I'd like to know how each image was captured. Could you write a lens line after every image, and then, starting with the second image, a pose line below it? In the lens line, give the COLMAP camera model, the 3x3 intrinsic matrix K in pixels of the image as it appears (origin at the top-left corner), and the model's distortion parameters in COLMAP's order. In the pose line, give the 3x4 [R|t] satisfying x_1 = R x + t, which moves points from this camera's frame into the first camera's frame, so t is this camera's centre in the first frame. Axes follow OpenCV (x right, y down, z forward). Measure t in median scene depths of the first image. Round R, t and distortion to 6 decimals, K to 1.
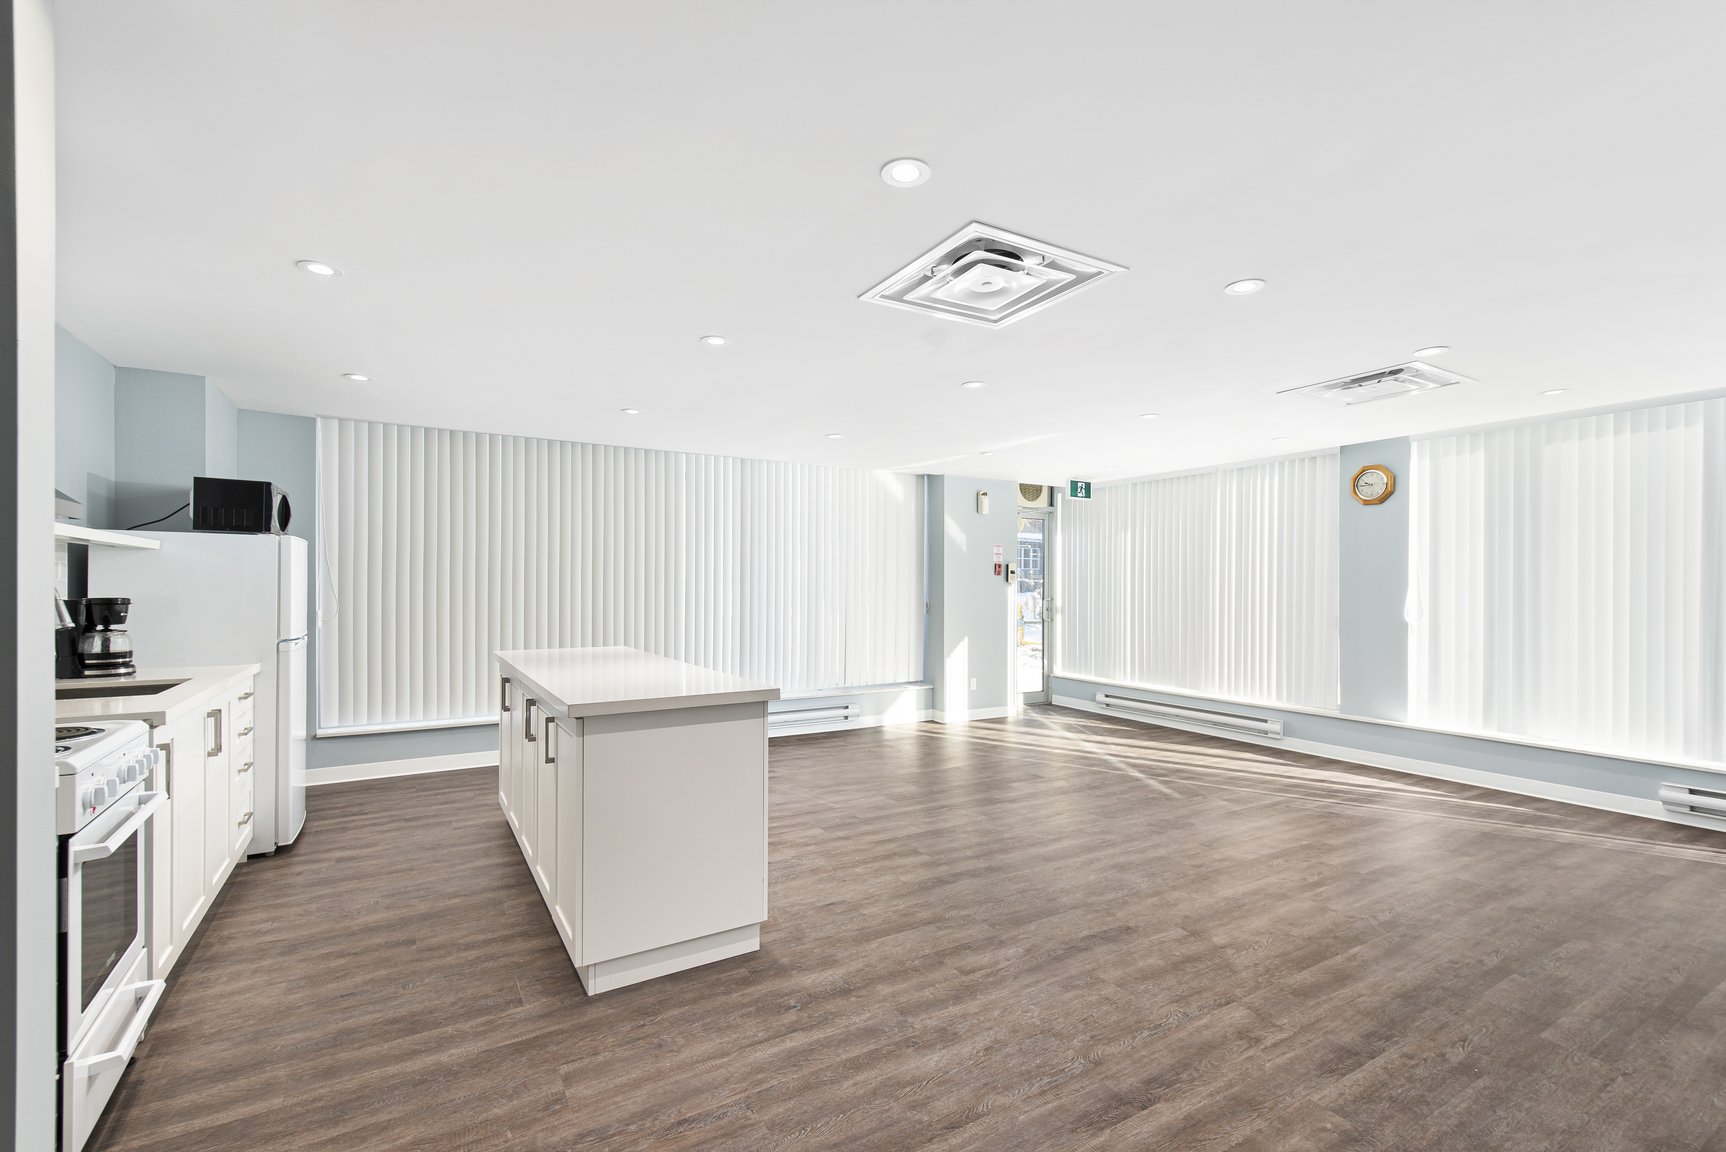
lens RADIAL K [[760.2, 0, 859.4], [0, 760.2, 591.4], [0, 0, 1]] dist [0.009057, 0.000156]
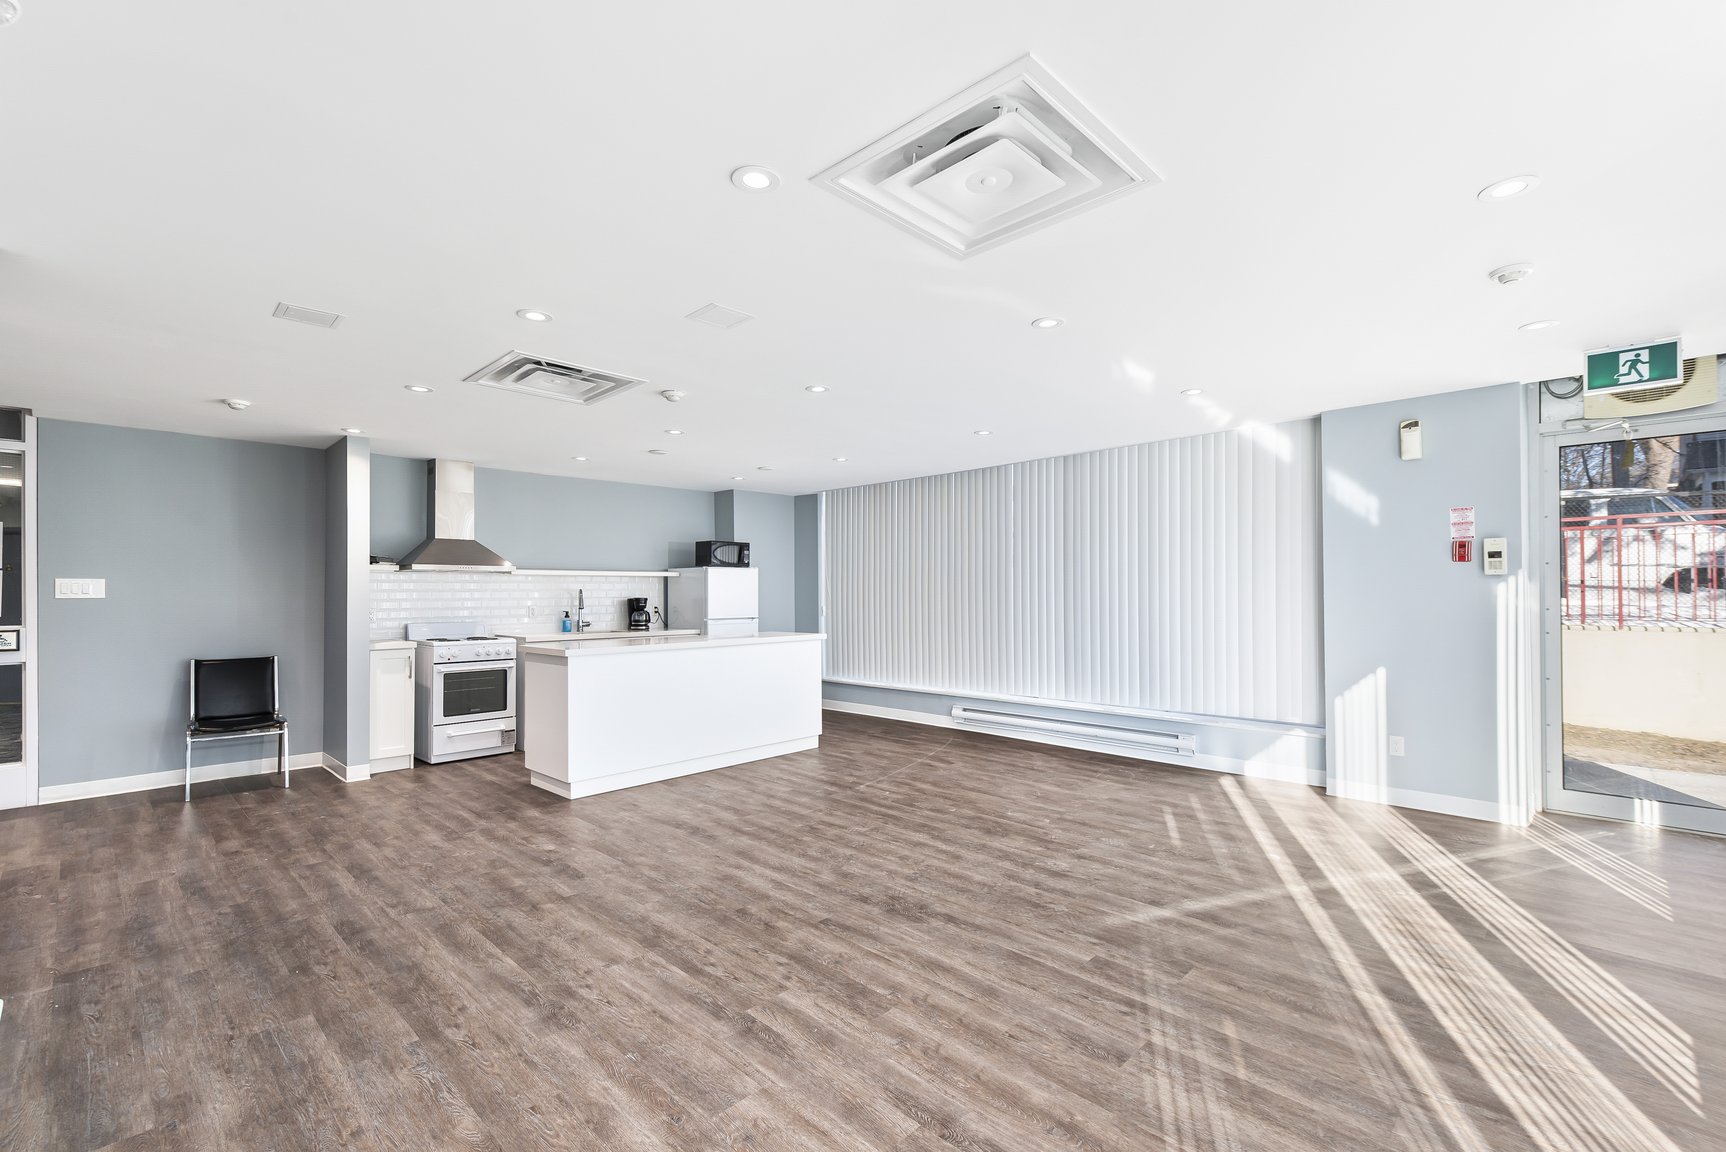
lens RADIAL K [[760.2, 0, 859.4], [0, 760.2, 591.4], [0, 0, 1]] dist [0.009057, 0.000156]
pose [[0.251287, -0.009097, -0.967870, 1.381783], [0.002261, 0.999959, -0.008811, 0.010753], [0.967910, 0.000026, 0.251298, 0.967570]]
